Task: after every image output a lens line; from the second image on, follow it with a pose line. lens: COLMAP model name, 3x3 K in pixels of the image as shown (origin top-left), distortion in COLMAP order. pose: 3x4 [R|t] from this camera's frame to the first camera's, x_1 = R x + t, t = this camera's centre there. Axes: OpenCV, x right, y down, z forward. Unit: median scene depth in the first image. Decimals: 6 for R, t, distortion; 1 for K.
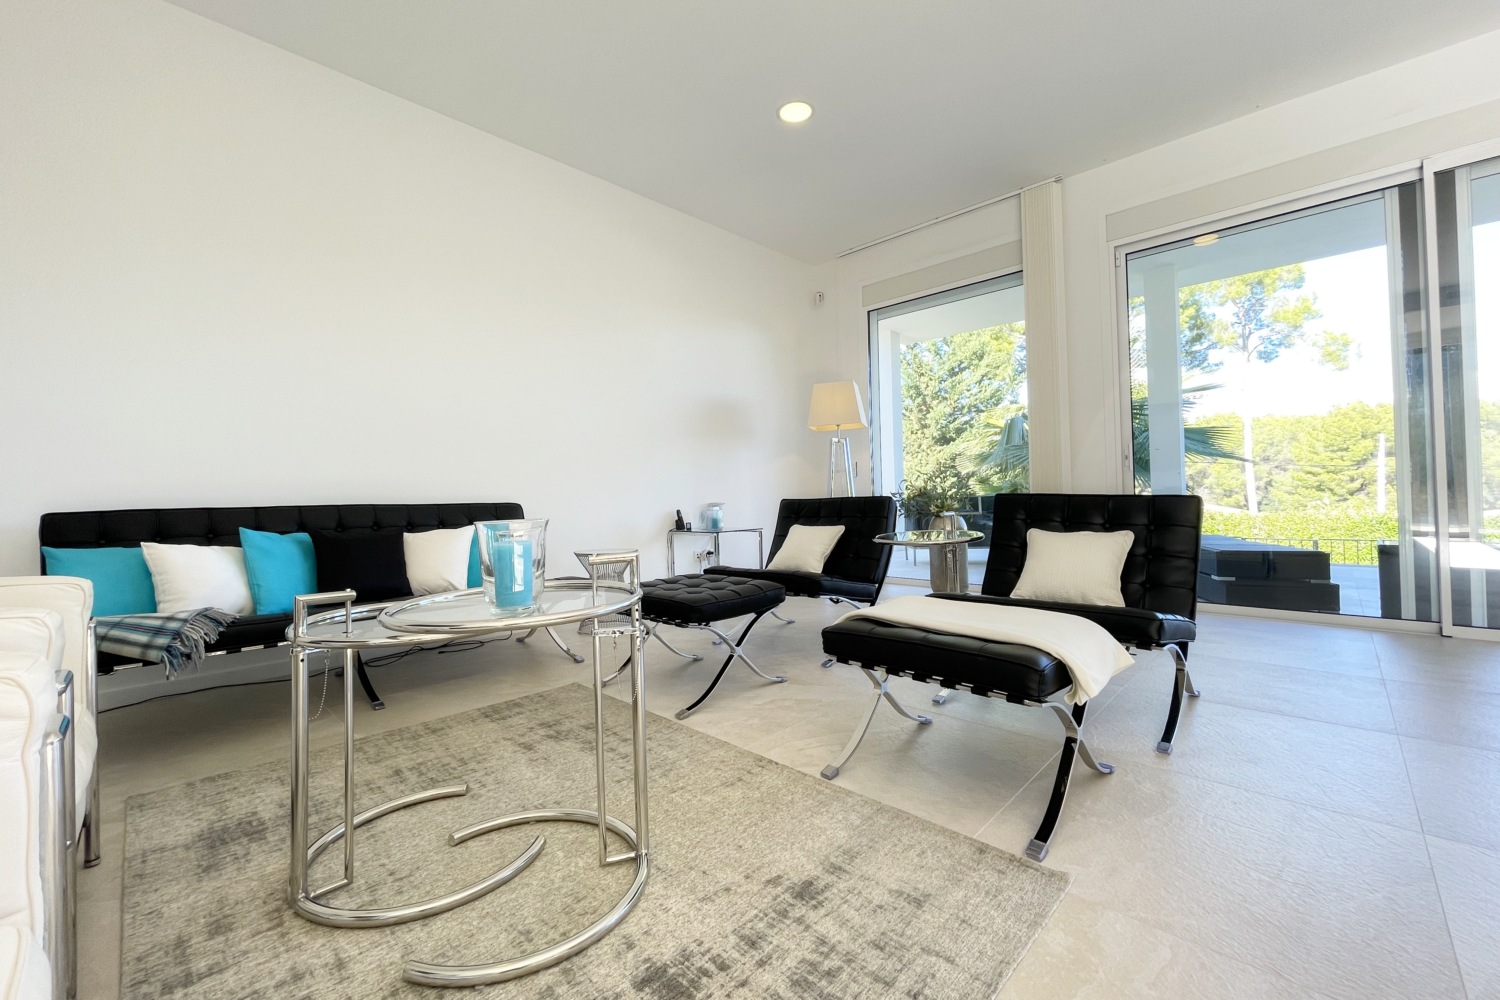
lens RADIAL K [[616.1, 0, 754.3], [0, 616.1, 481.9], [0, 0, 1]] dist [0.000334, -0.000023]
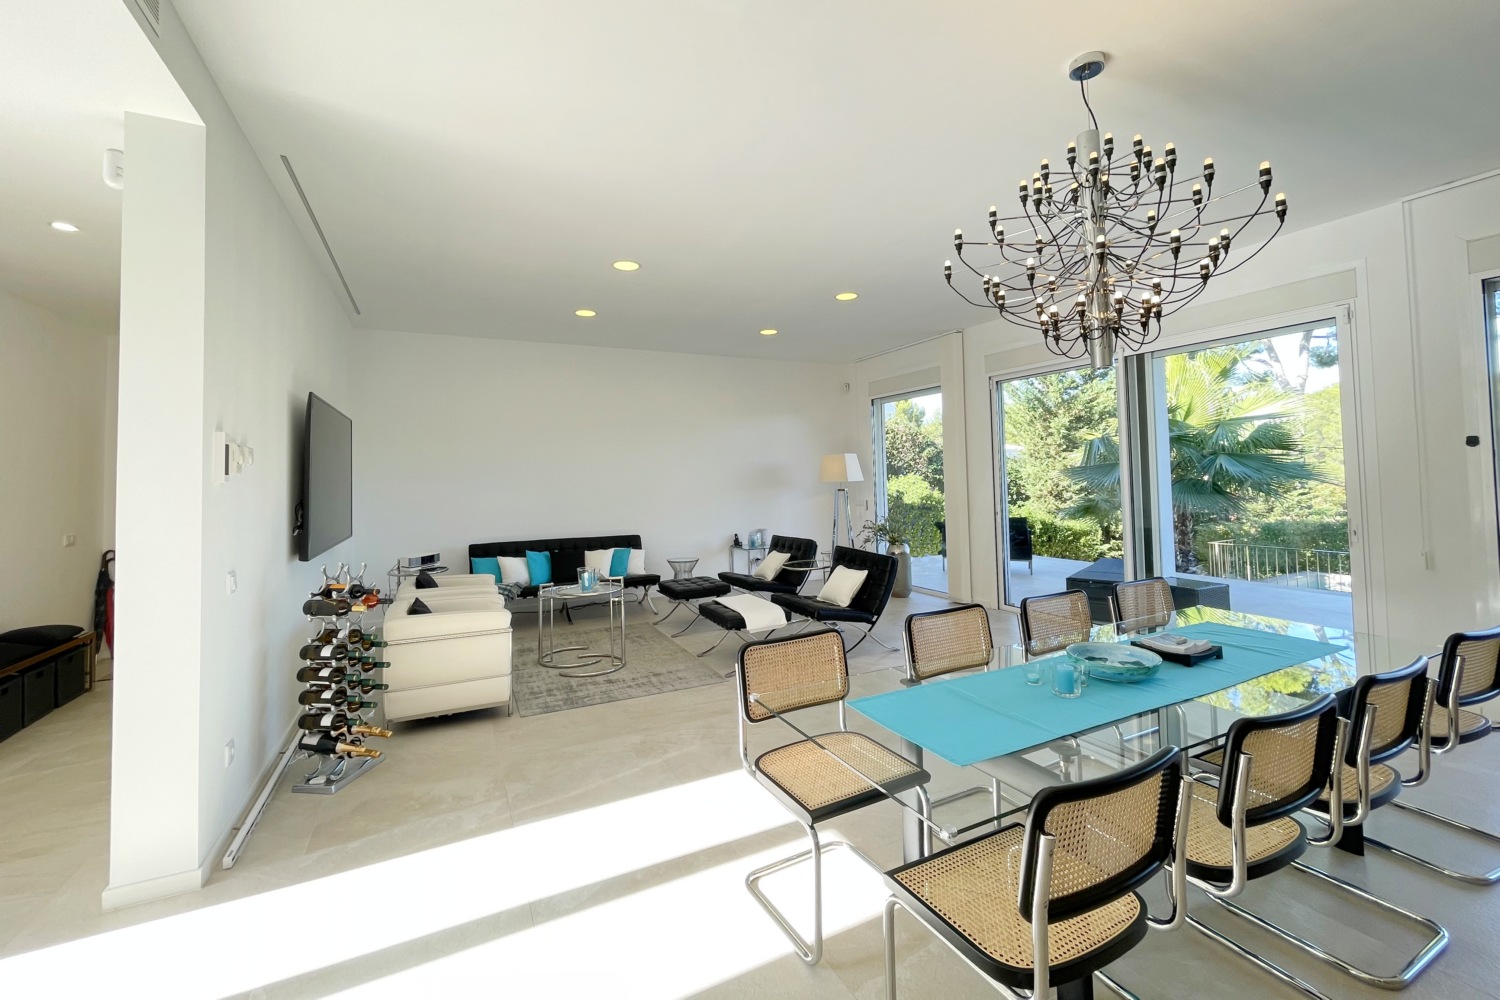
lens RADIAL K [[602.9, 0, 746.5], [0, 602.9, 448.3], [0, 0, 1]] dist [-0.002774, 0.000240]
pose [[0.944580, -0.012381, -0.328048, 0.854701], [0.003854, 0.999638, -0.026629, -0.276354], [0.328259, 0.023889, 0.944286, -1.070428]]
